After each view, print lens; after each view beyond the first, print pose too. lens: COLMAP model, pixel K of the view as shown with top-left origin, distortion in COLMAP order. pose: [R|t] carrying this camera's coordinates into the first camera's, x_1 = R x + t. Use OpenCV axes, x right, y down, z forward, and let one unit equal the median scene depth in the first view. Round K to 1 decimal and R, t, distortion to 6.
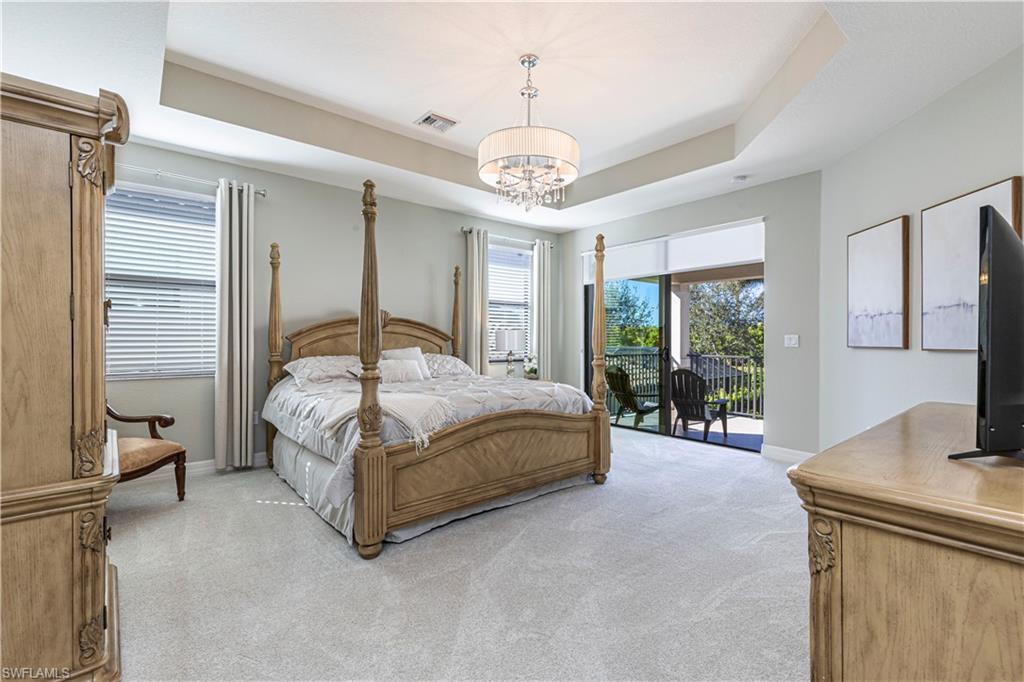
lens RADIAL K [[459.8, 0, 521.3], [0, 459.8, 341.5], [0, 0, 1]] dist [-0.000169, 0.000091]
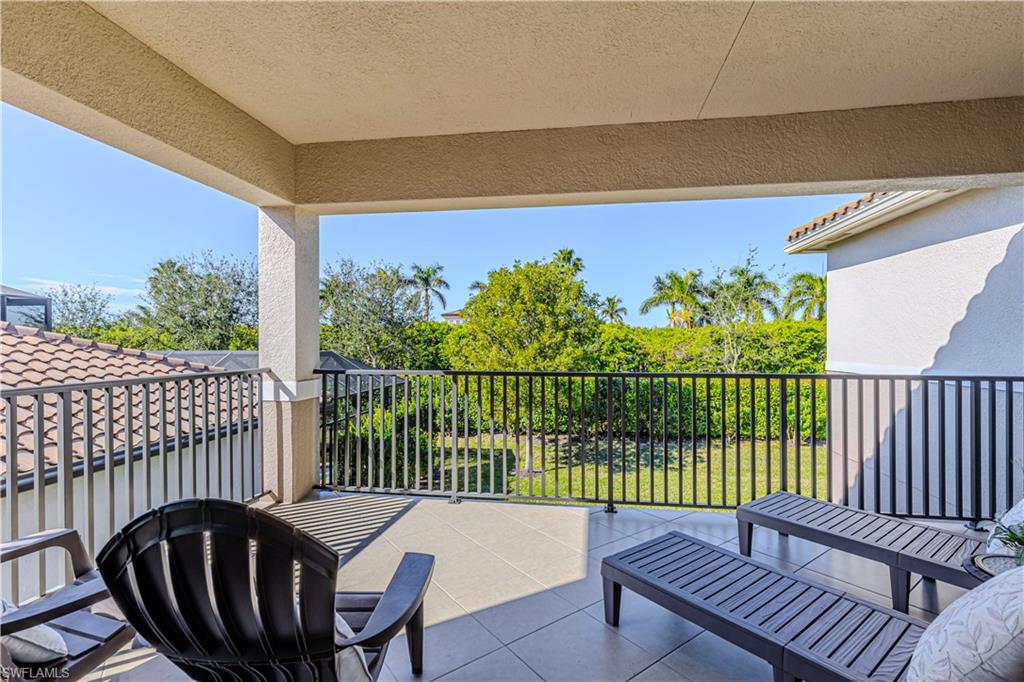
lens RADIAL K [[459.8, 0, 521.3], [0, 459.8, 341.5], [0, 0, 1]] dist [-0.000169, 0.000091]
pose [[0.752824, -0.003036, 0.658215, 0.069142], [0.005347, 0.999985, -0.001502, 0.000589], [-0.658200, 0.004650, 0.752829, 0.167150]]
